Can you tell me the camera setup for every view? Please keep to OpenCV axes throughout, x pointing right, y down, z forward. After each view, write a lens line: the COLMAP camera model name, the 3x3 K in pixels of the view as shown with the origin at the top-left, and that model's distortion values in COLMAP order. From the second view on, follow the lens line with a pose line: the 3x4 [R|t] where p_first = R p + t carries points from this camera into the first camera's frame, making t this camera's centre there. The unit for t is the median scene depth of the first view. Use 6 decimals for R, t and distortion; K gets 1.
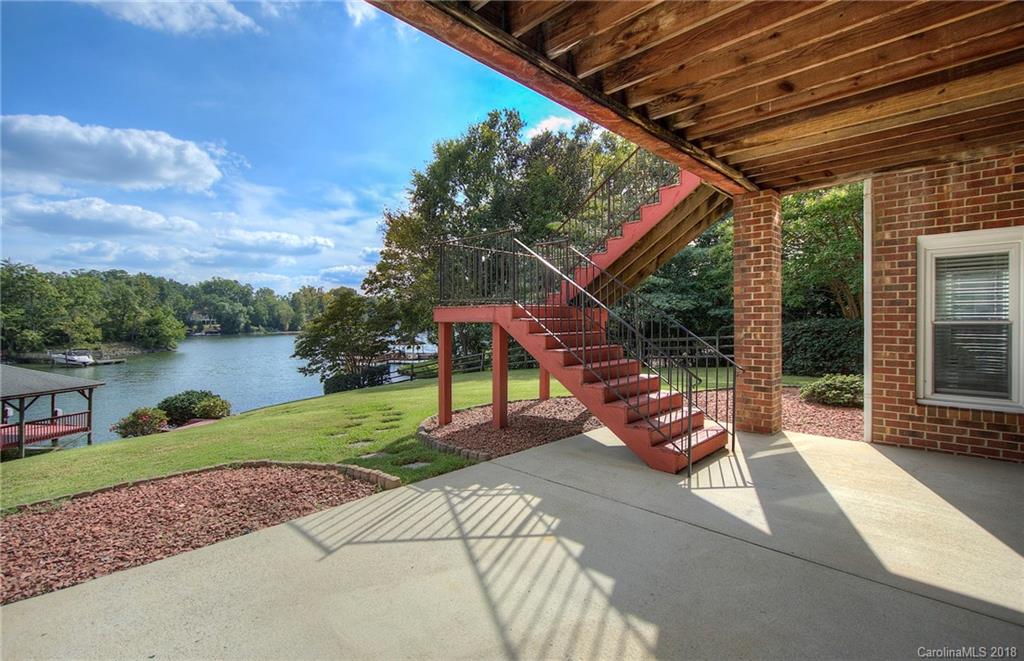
lens RADIAL K [[462.3, 0, 517.3], [0, 462.3, 323.3], [0, 0, 1]] dist [0.024087, -0.014729]
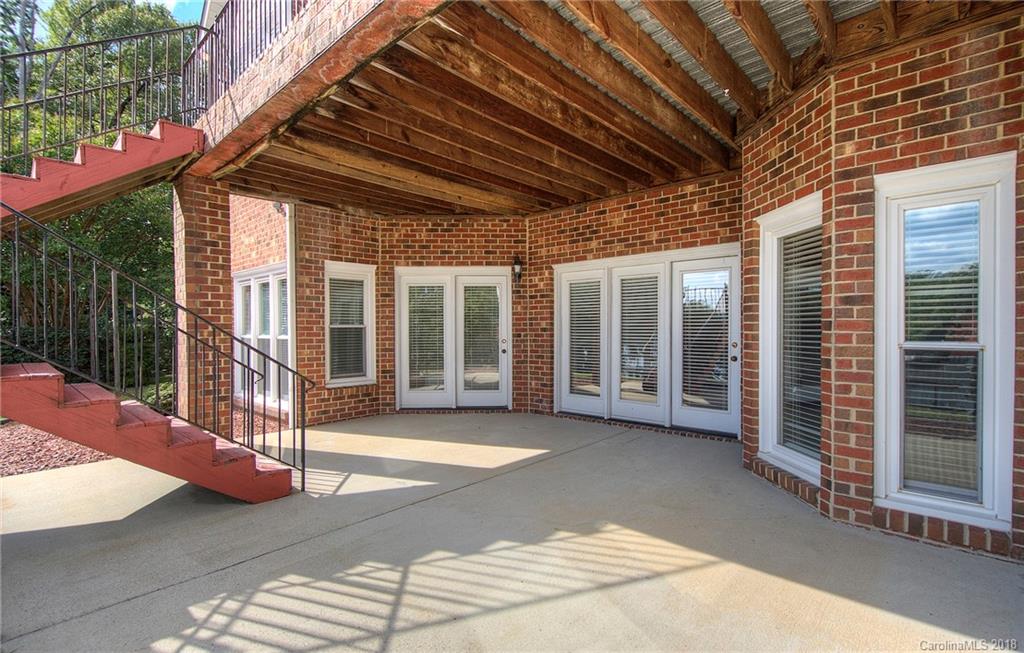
lens RADIAL K [[490.5, 0, 513.7], [0, 490.5, 336.6], [0, 0, 1]] dist [-0.001533, -0.000126]
pose [[-0.056546, -0.011619, 0.998332, -0.654781], [0.010978, 0.999865, 0.012258, 0.019202], [-0.998340, 0.011653, -0.056411, 0.671288]]
